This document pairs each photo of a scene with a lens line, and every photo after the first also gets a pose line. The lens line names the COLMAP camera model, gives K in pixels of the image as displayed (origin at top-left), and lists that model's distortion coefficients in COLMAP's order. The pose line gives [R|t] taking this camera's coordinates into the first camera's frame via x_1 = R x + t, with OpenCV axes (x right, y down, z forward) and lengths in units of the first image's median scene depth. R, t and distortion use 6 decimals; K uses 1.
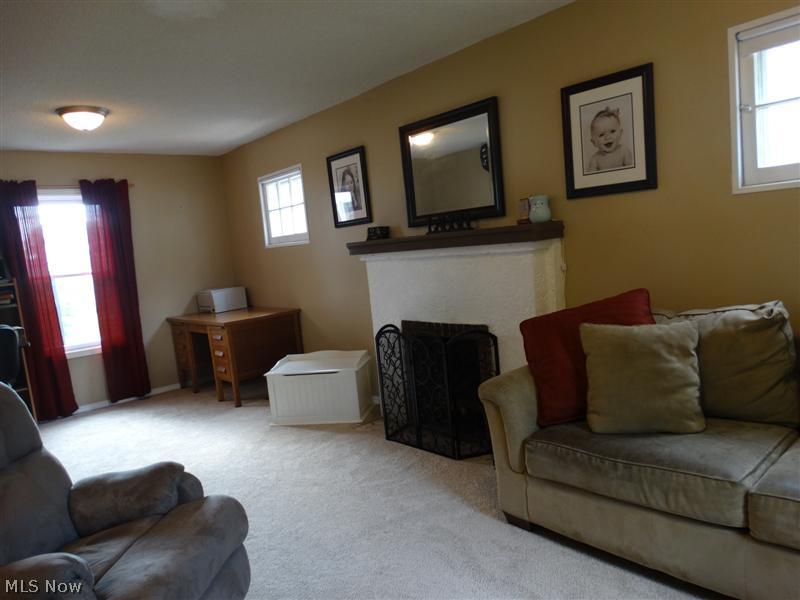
lens RADIAL K [[594.0, 0, 399.9], [0, 594.0, 279.3], [0, 0, 1]] dist [-0.004469, -0.004483]
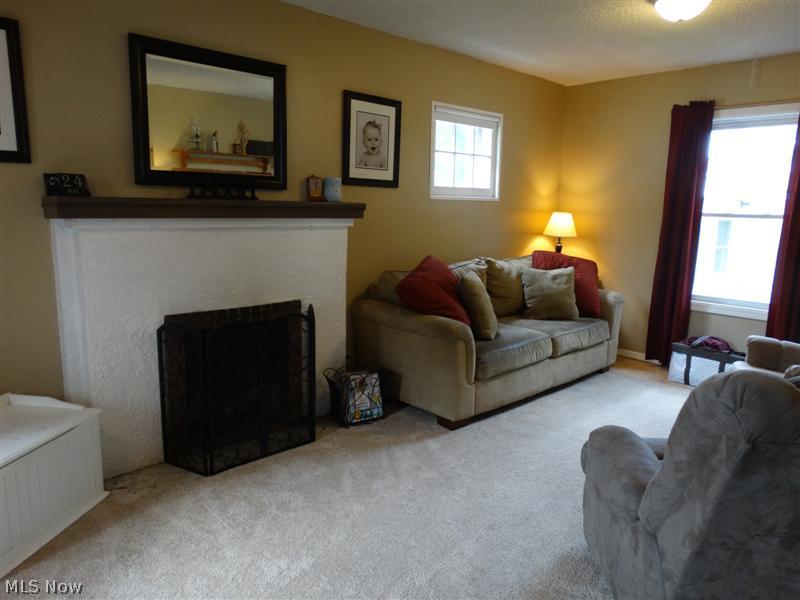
lens RADIAL K [[560.3, 0, 397.9], [0, 560.3, 291.7], [0, 0, 1]] dist [0.001387, 0.000576]
pose [[-0.044232, -0.050000, 0.997769, -0.892664], [0.054973, 0.997112, 0.052404, 0.027517], [-0.997508, 0.057168, -0.041356, 0.995846]]
